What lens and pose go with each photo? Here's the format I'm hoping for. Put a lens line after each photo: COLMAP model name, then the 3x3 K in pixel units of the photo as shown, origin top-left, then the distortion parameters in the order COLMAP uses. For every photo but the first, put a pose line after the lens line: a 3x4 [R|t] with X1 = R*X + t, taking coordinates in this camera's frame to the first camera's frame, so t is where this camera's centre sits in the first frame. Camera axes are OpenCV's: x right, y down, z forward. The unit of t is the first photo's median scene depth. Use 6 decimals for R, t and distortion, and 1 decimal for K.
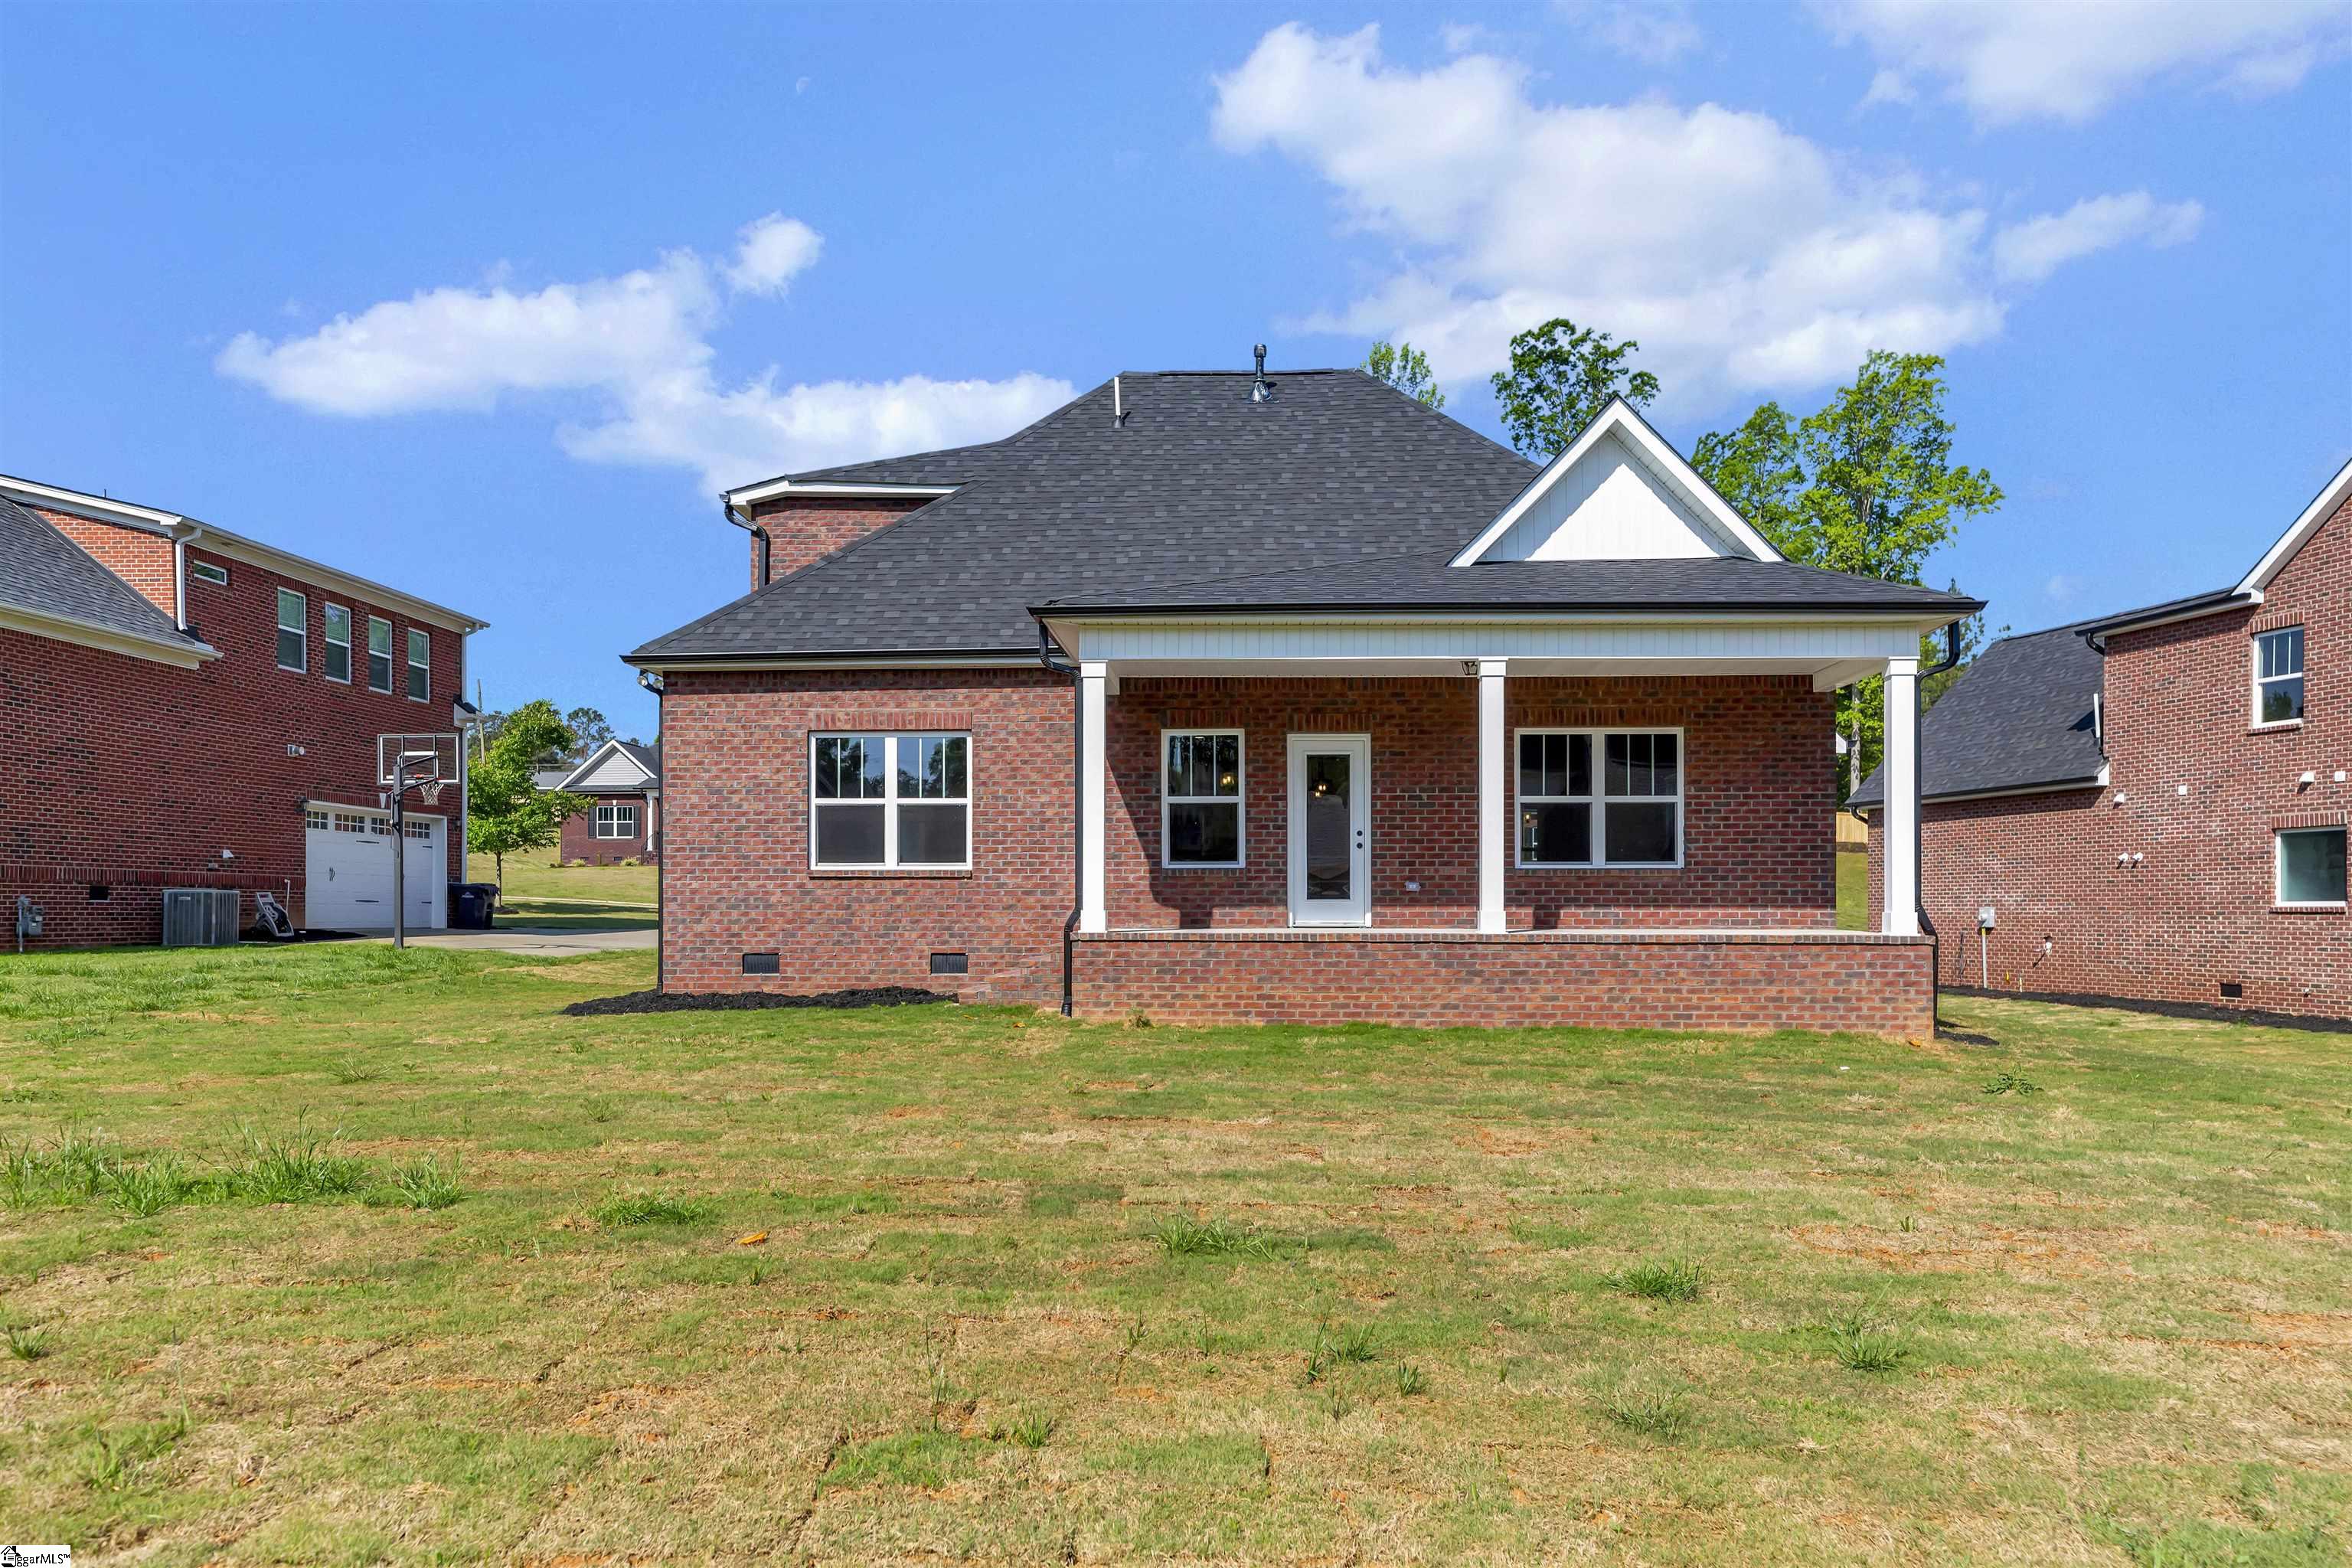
lens RADIAL K [[1650.9, 0, 1159.8], [0, 1650.9, 783.8], [0, 0, 1]] dist [-0.004747, 0.124541]
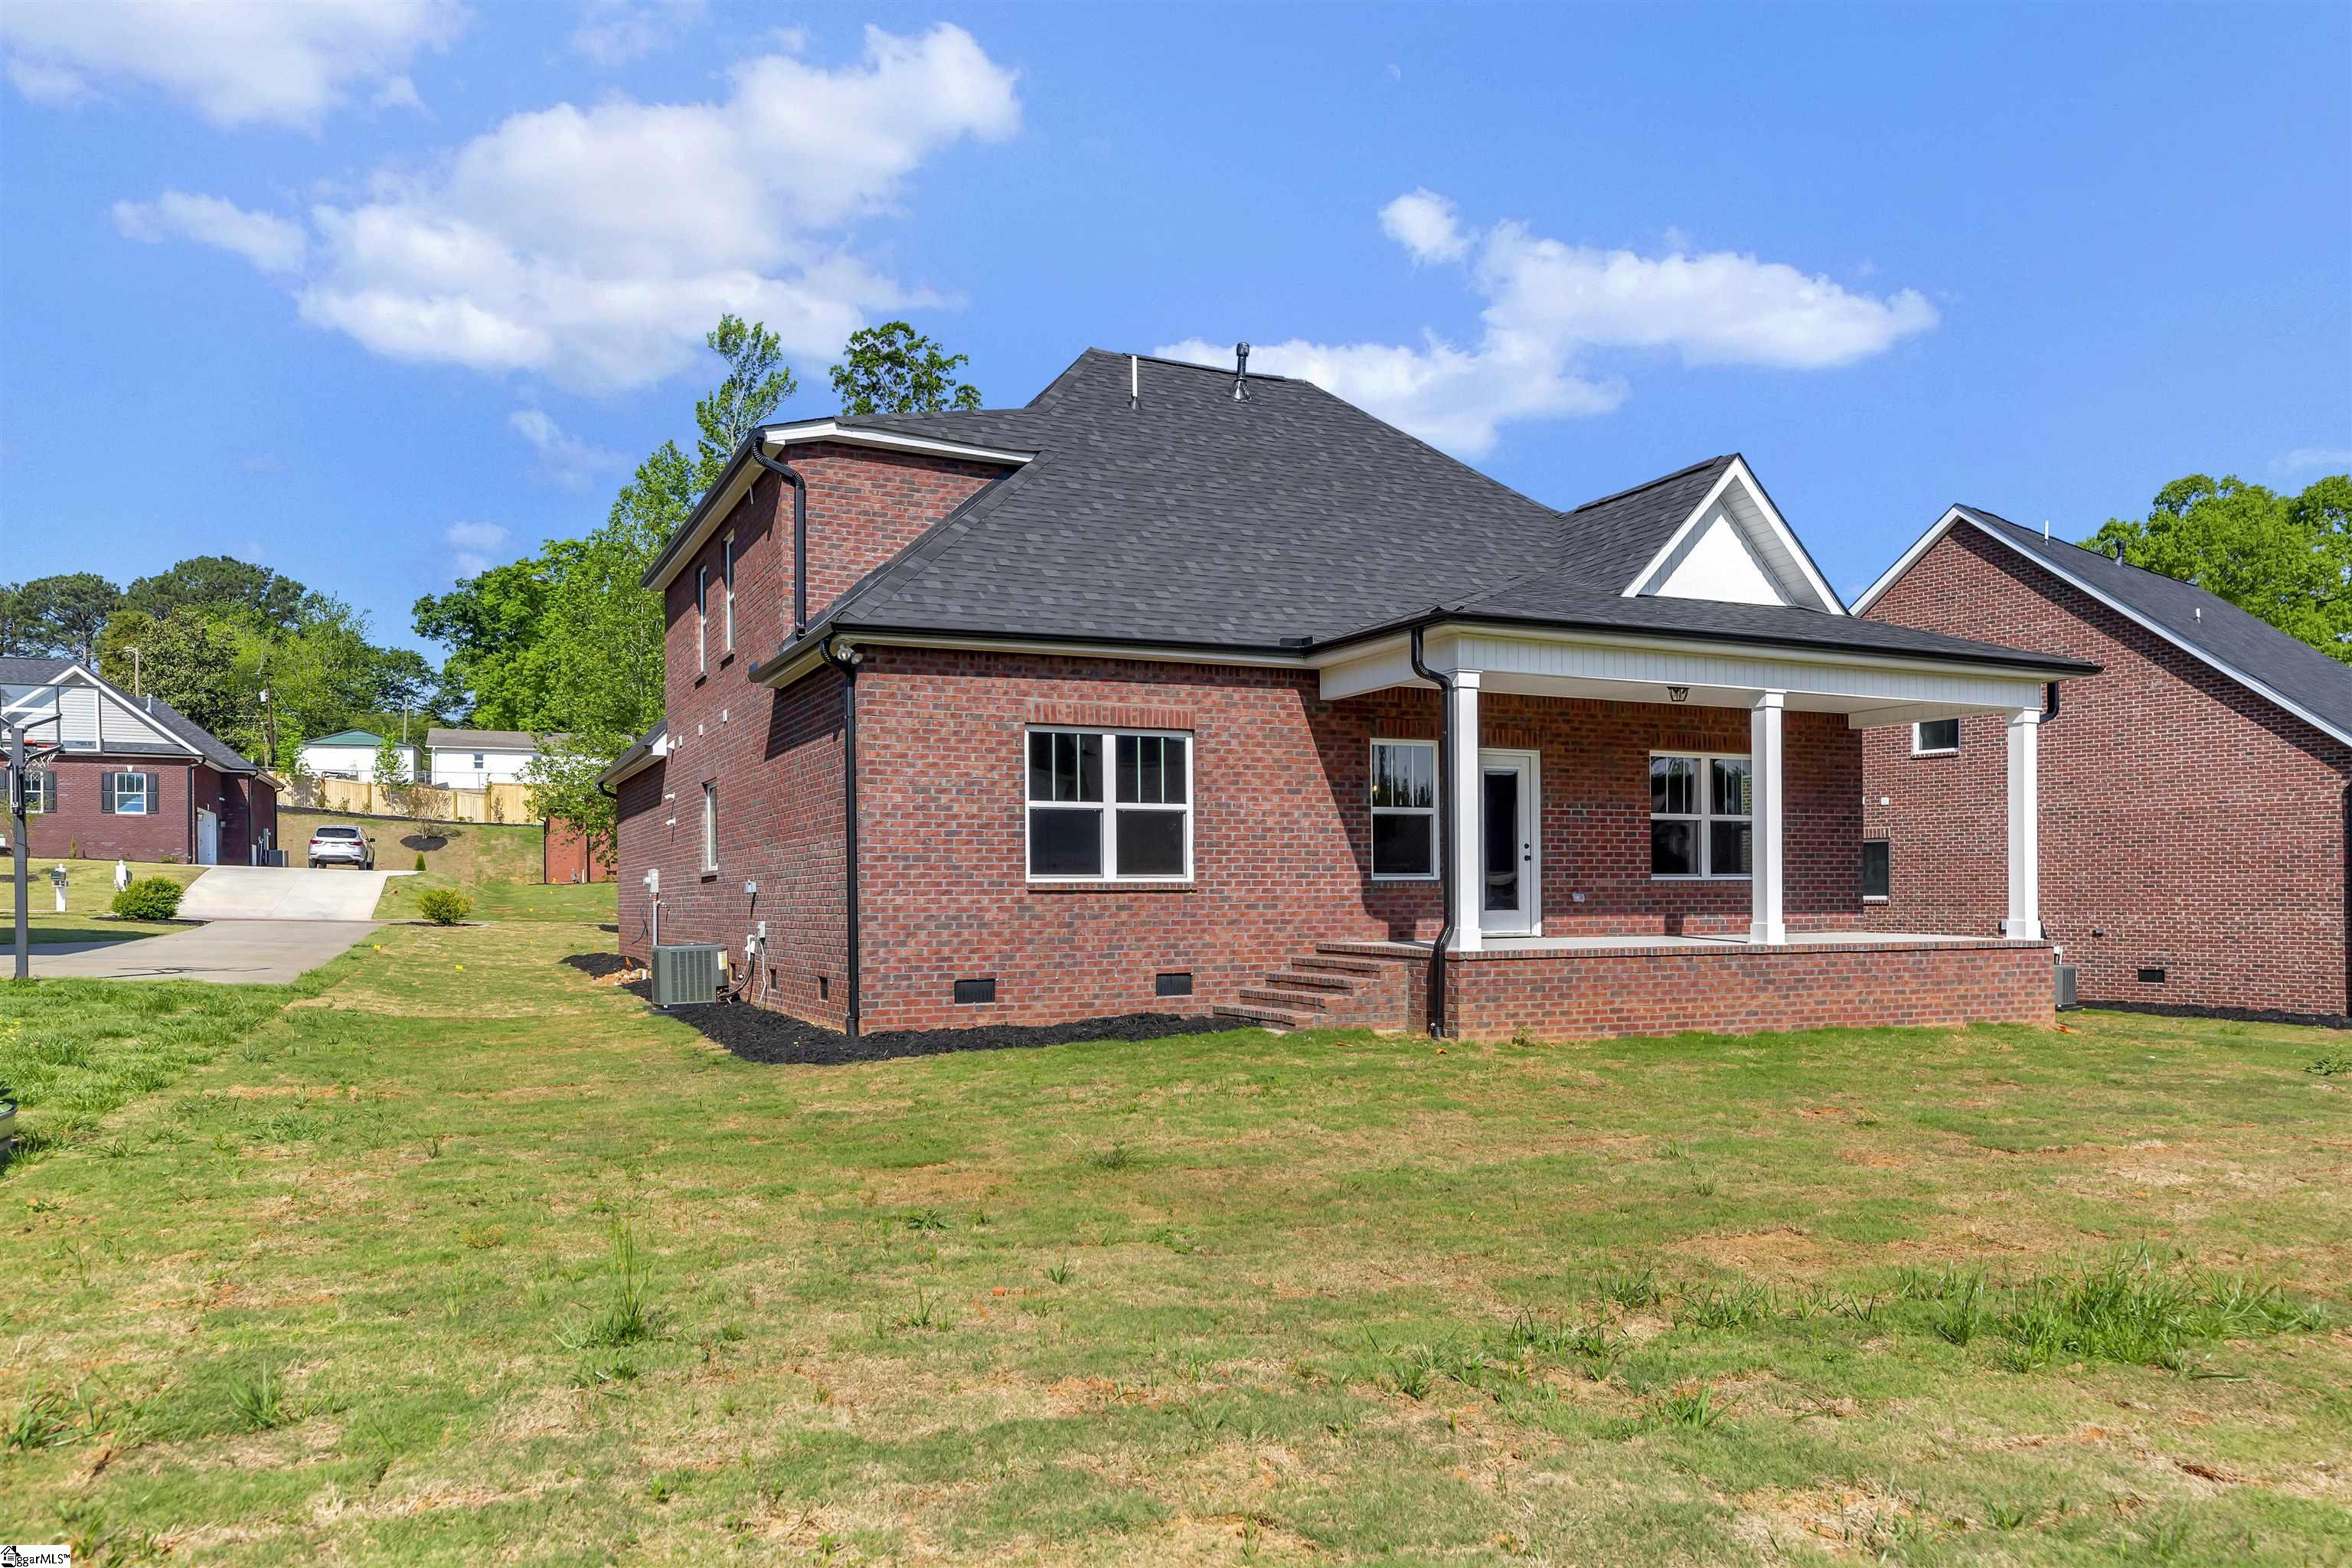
lens RADIAL K [[1621.5, 0, 1176.0], [0, 1621.5, 784.0], [0, 0, 1]] dist [0.024543, 0.003693]
pose [[0.882533, 0.026497, 0.469503, -0.548665], [-0.029891, 0.999553, -0.000225, -0.002101], [-0.469299, -0.013836, 0.882931, 0.205798]]
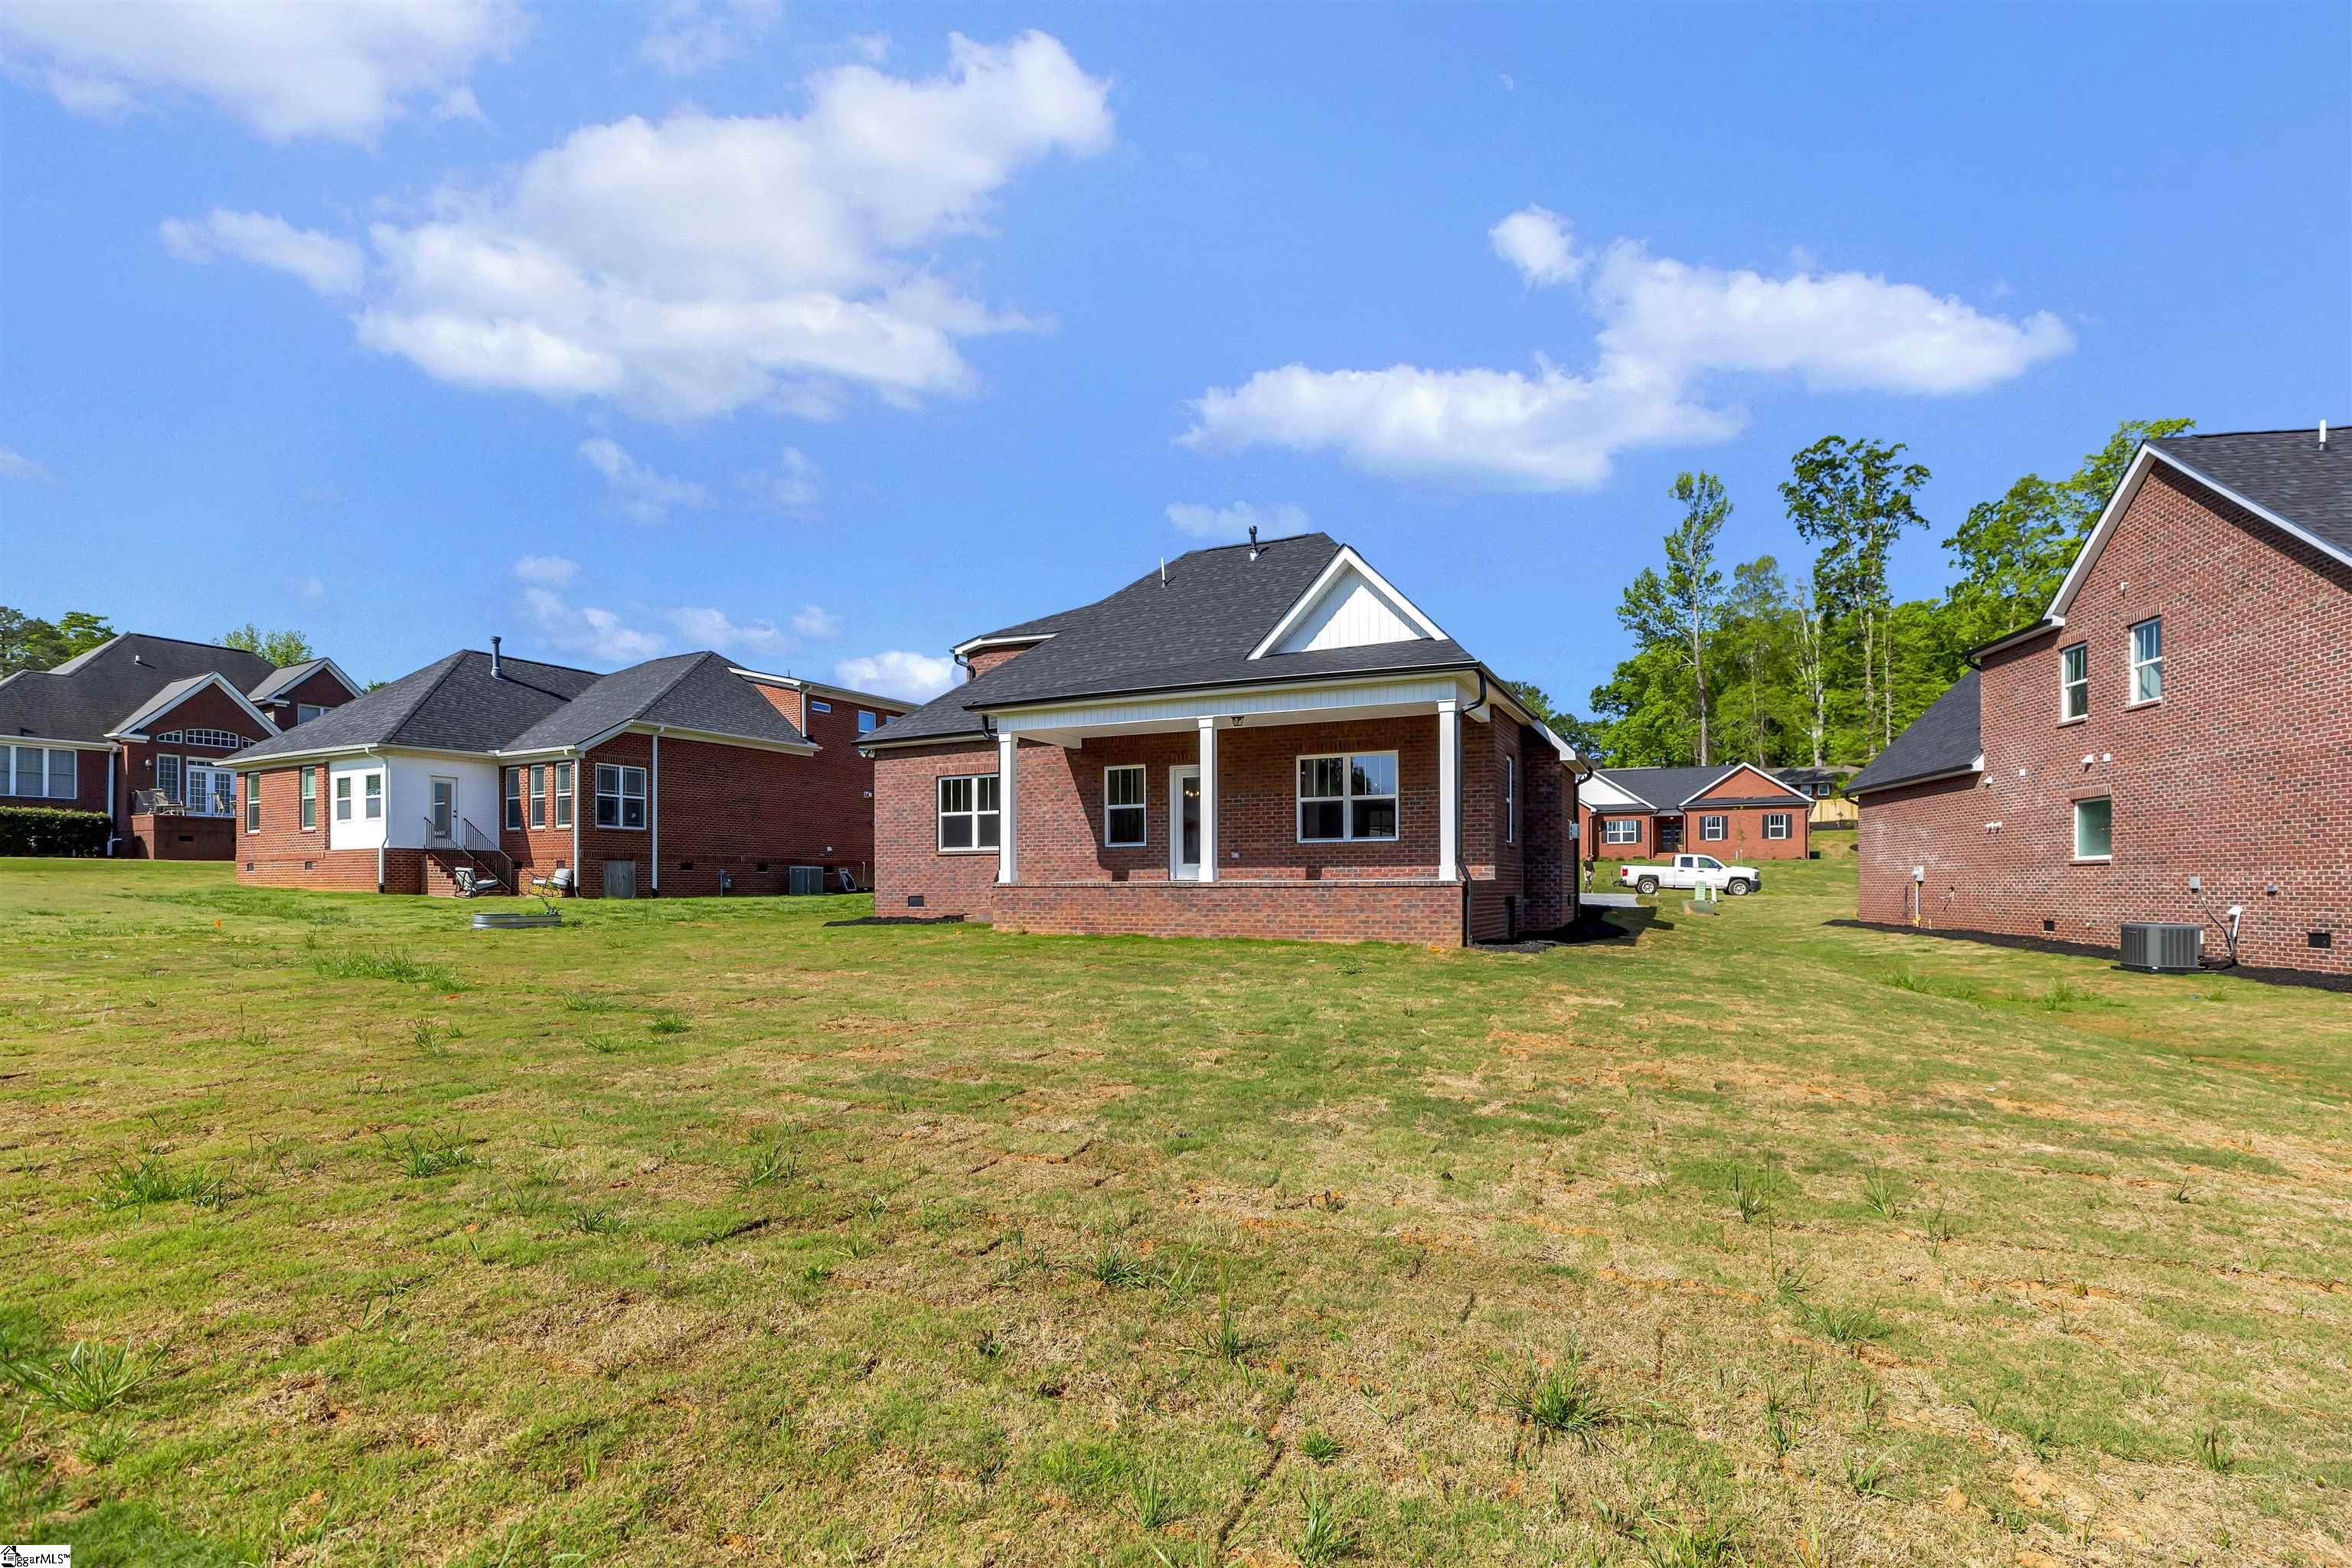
lens RADIAL K [[1071.9, 0, 1173.4], [0, 1071.9, 797.9], [0, 0, 1]] dist [-0.035509, 0.025240]
pose [[0.923622, -0.035623, -0.381646, 0.496921], [0.035036, 0.999350, -0.008487, 0.011704], [0.381700, -0.005532, 0.924270, -0.012614]]
